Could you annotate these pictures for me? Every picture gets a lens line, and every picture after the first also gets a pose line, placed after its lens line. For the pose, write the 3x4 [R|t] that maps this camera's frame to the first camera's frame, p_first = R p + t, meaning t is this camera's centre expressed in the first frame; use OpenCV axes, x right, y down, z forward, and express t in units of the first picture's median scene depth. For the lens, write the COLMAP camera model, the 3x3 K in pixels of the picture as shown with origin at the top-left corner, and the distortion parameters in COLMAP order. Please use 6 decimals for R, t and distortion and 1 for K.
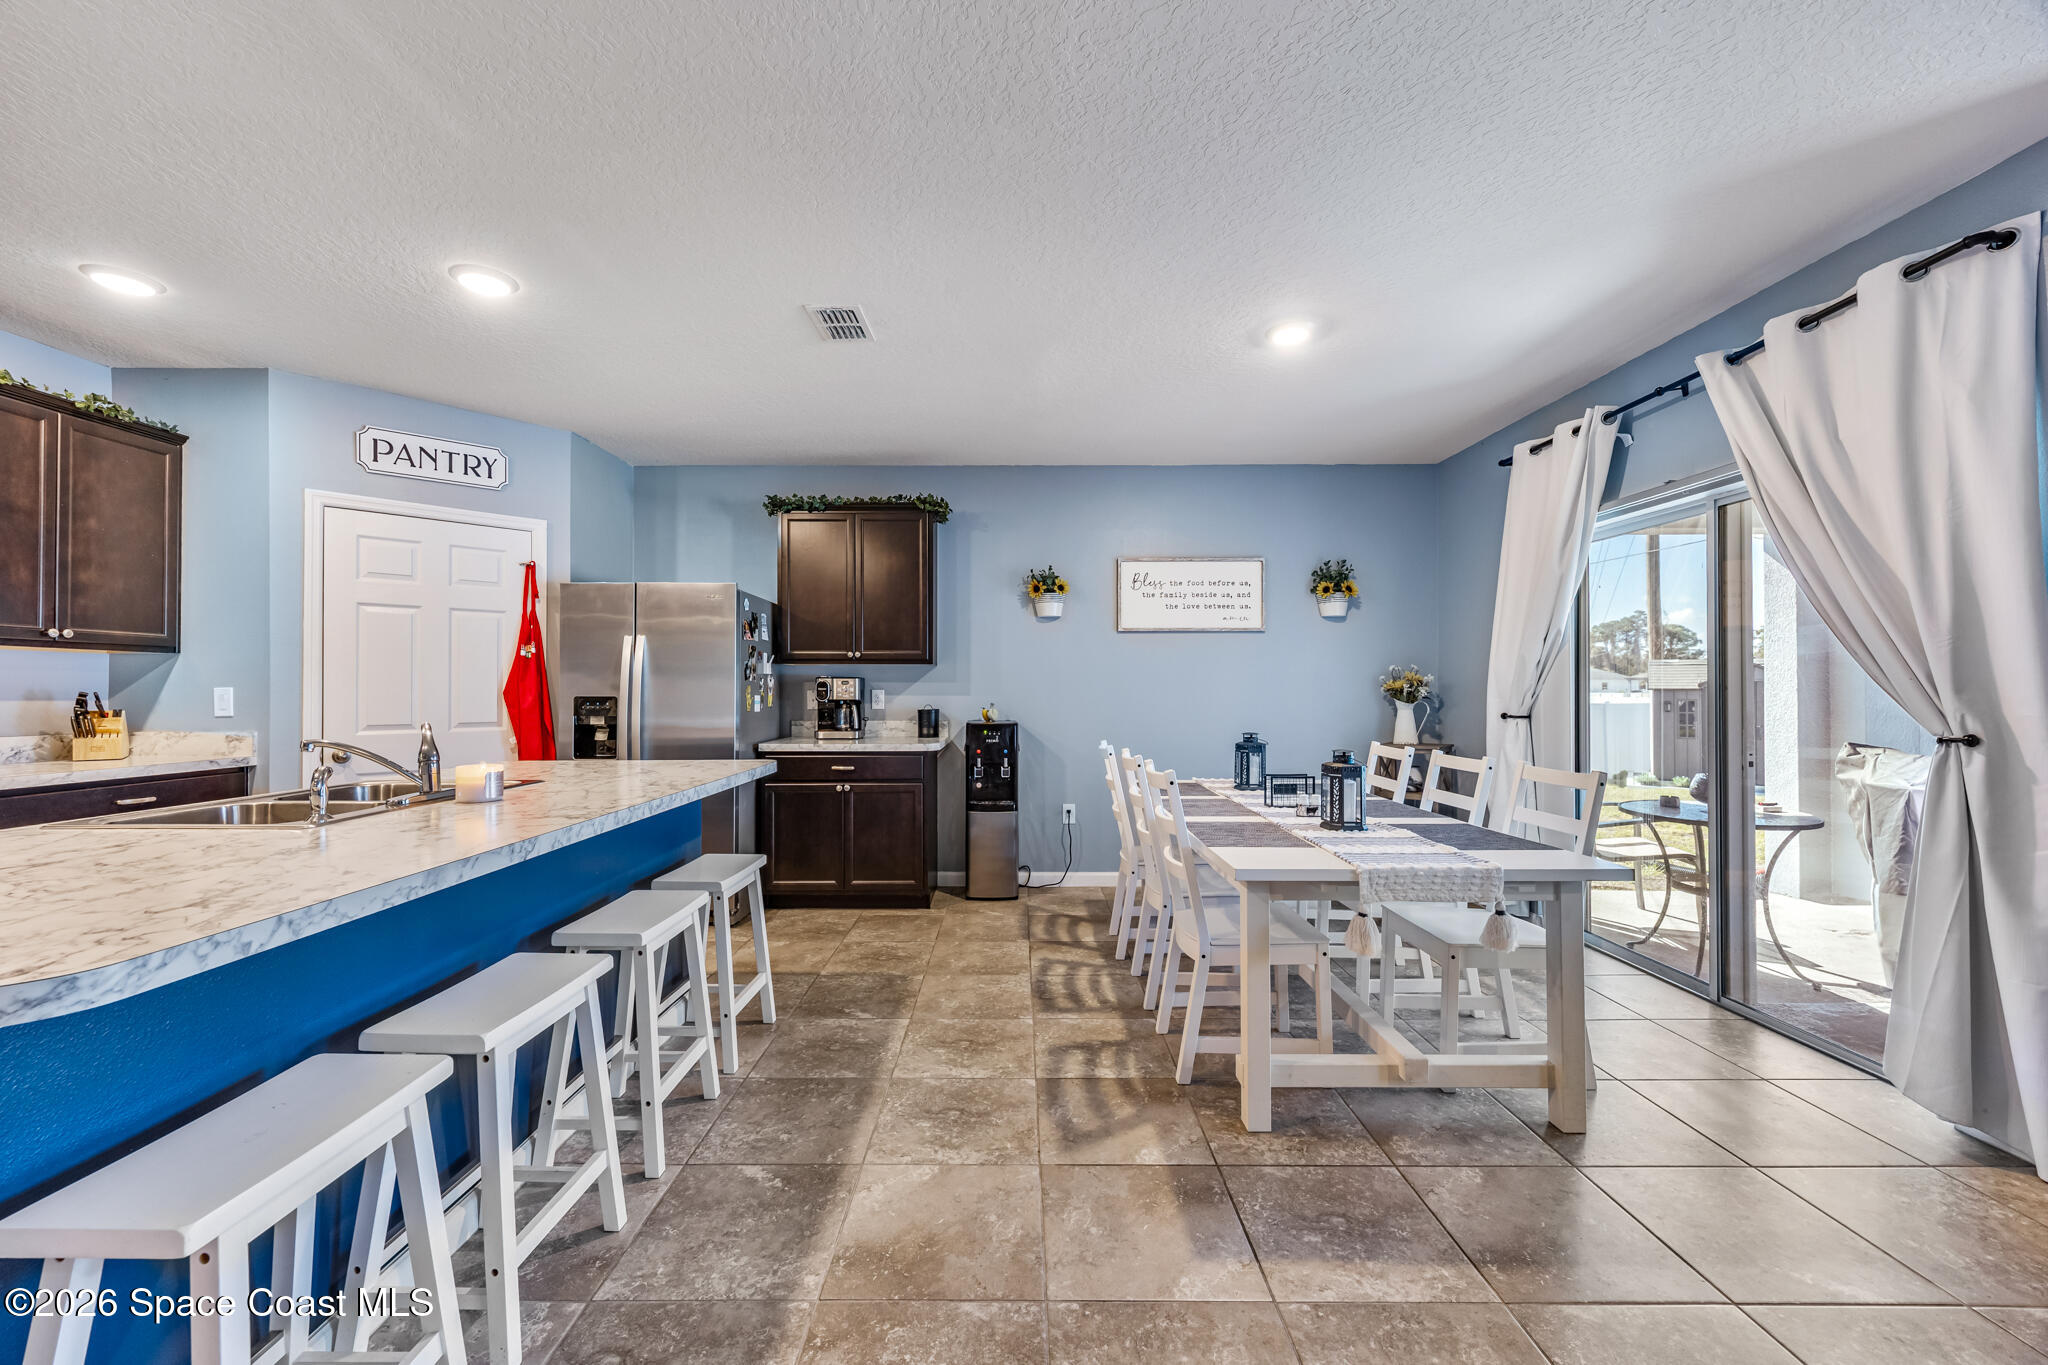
lens RADIAL K [[790.0, 0, 1026.0], [0, 790.0, 697.6], [0, 0, 1]] dist [0.000042, 0.000030]
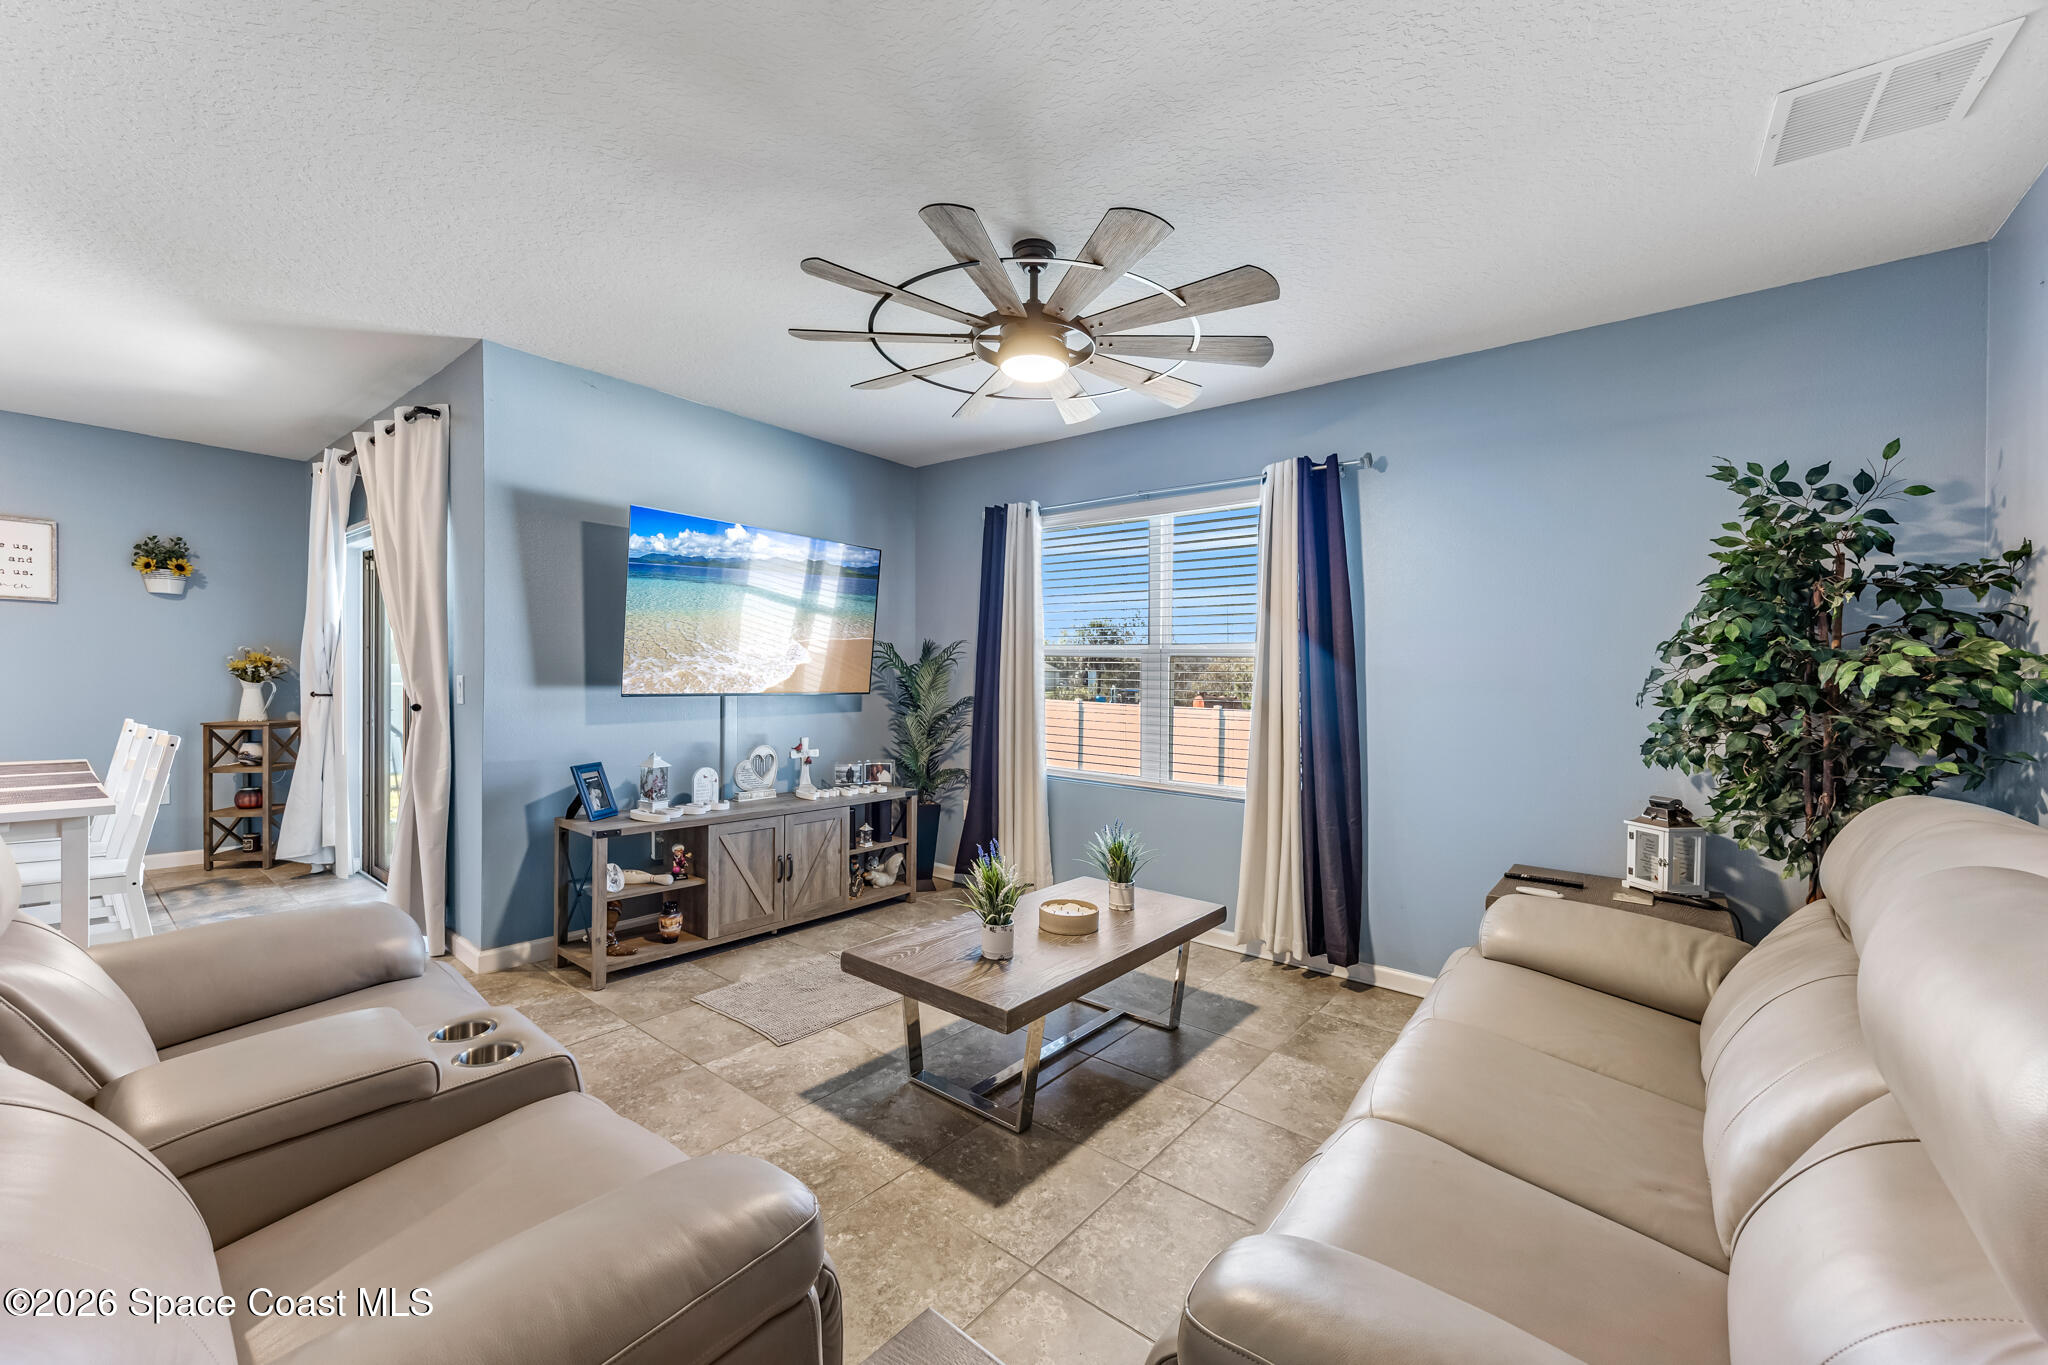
lens RADIAL K [[803.4, 0, 1024.0], [0, 803.4, 682.5], [0, 0, 1]] dist [-0.001092, -0.000159]
pose [[0.631687, 0.010257, 0.775156, 0.357099], [-0.013510, 0.999906, -0.002221, -0.005686], [-0.775106, -0.009069, 0.631766, -0.554476]]
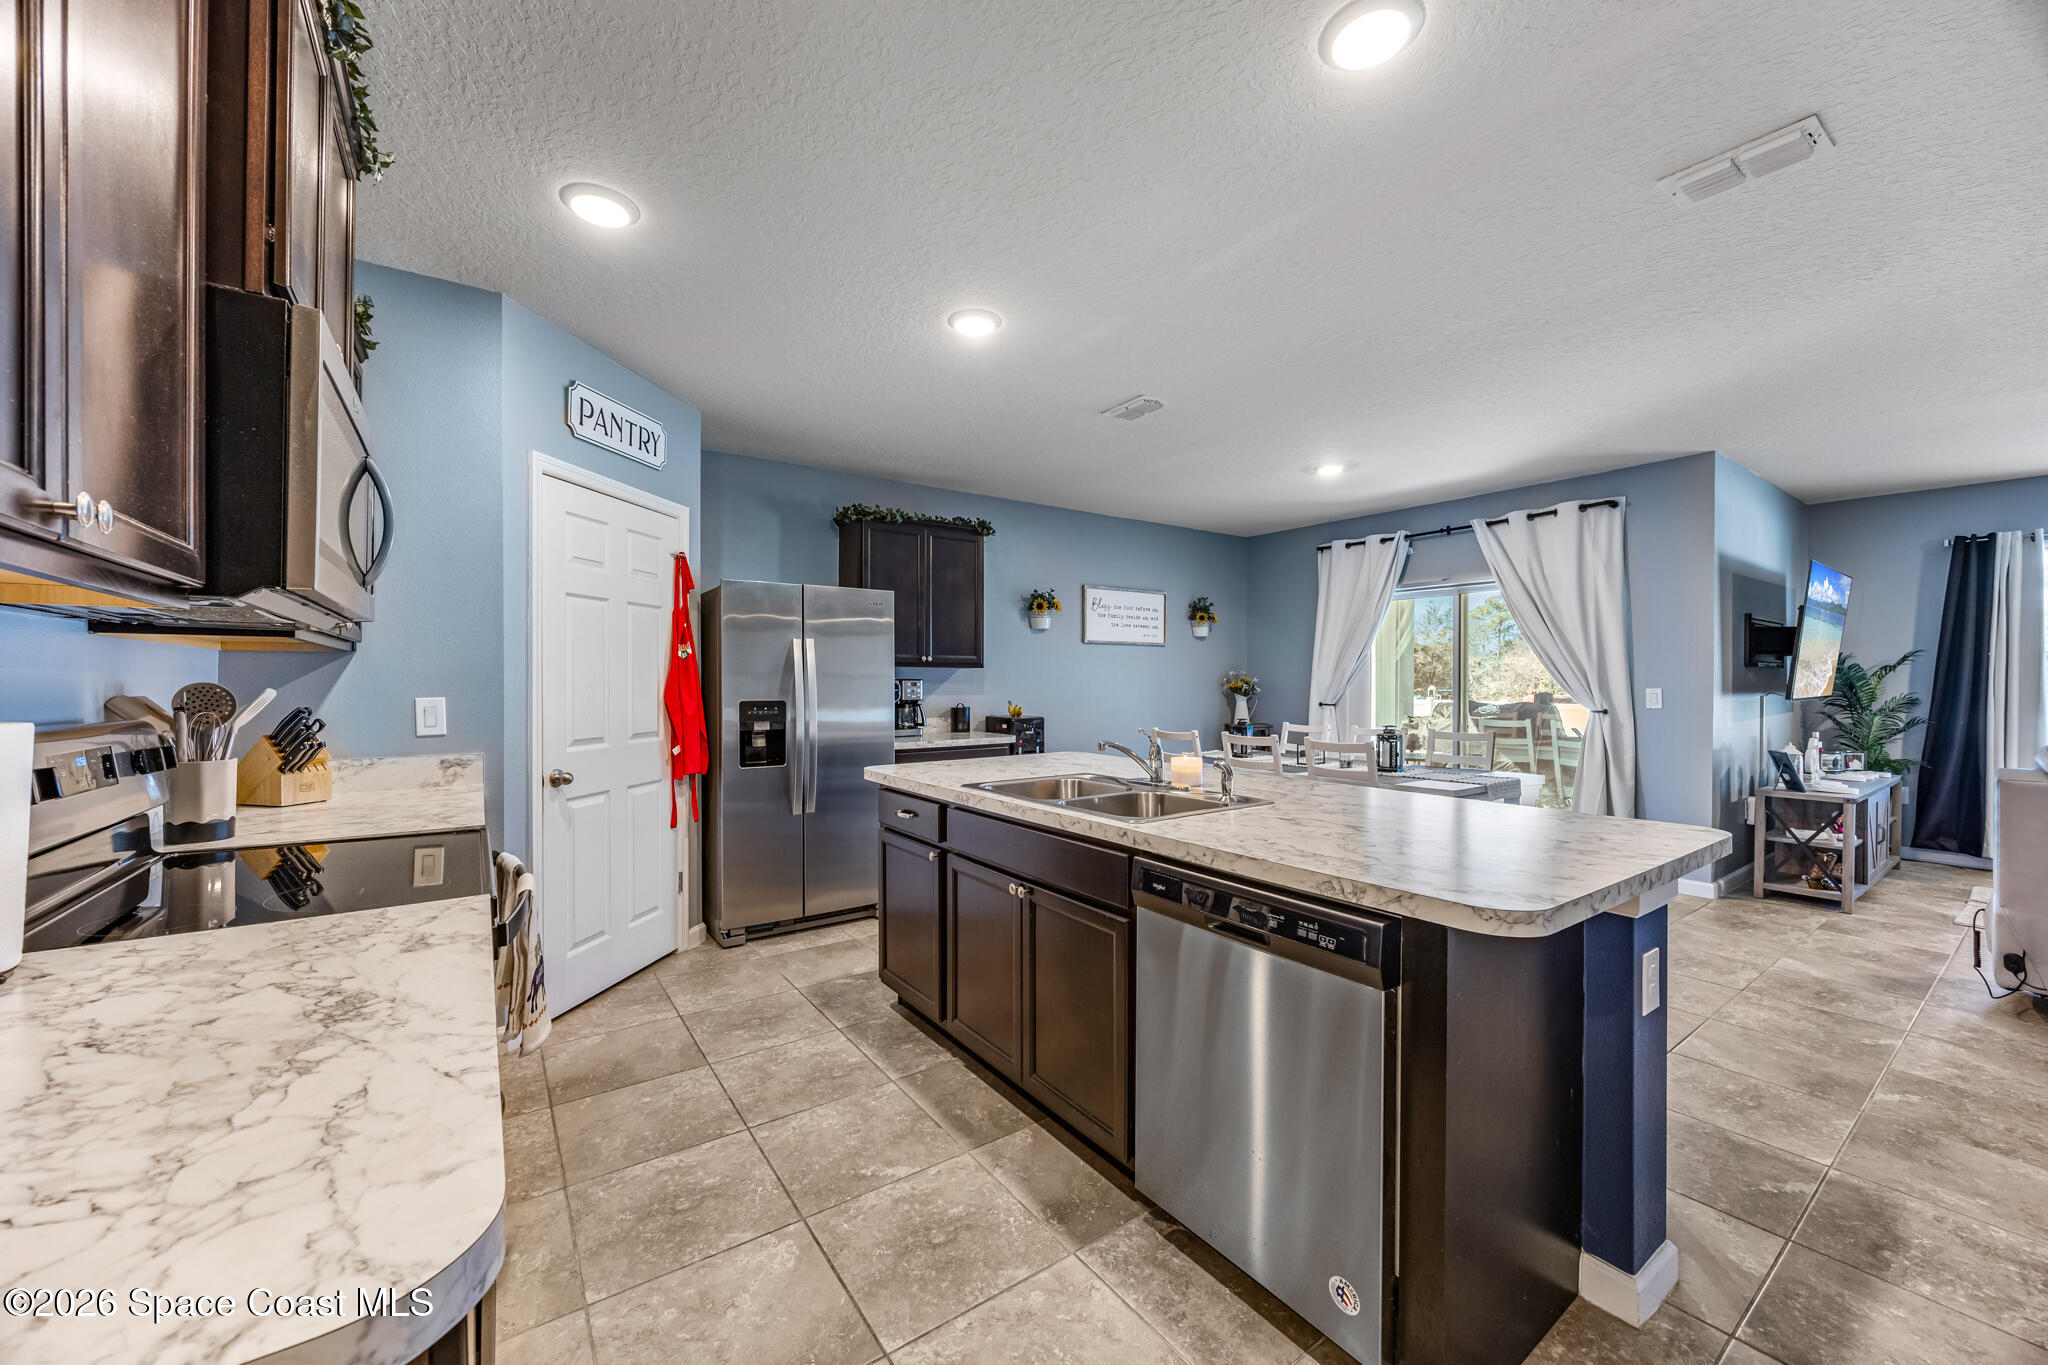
lens RADIAL K [[768.9, 0, 1024.6], [0, 768.9, 697.9], [0, 0, 1]] dist [0.001010, 0.000024]
pose [[0.817555, -0.013410, 0.575695, -0.820938], [0.006885, 0.999885, 0.013514, -0.015550], [-0.575810, -0.007084, 0.817553, 0.054808]]
